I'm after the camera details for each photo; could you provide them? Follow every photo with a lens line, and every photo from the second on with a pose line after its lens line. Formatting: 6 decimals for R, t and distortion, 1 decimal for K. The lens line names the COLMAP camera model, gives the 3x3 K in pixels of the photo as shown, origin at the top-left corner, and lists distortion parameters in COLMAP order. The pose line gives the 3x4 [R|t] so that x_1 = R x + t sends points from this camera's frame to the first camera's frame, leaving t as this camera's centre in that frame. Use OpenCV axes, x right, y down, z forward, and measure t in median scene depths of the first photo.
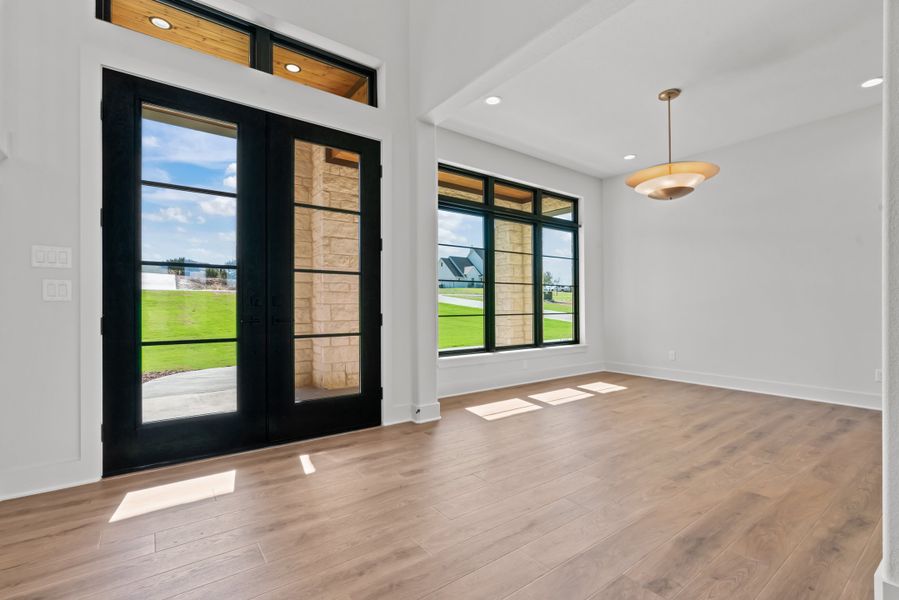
lens RADIAL K [[406.1, 0, 456.6], [0, 406.1, 304.8], [0, 0, 1]] dist [-0.001901, 0.000012]
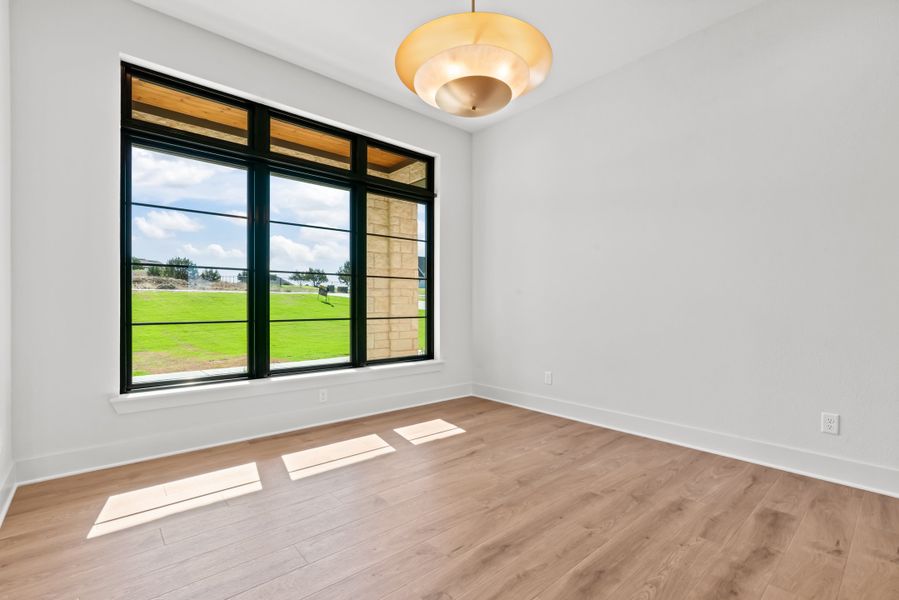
lens RADIAL K [[402.5, 0, 451.4], [0, 402.5, 312.1], [0, 0, 1]] dist [-0.002129, 0.000047]
pose [[0.998013, -0.000835, 0.063004, 0.288727], [-0.000262, 0.999849, 0.017399, -0.000517], [-0.063009, -0.017381, 0.997862, 0.286464]]
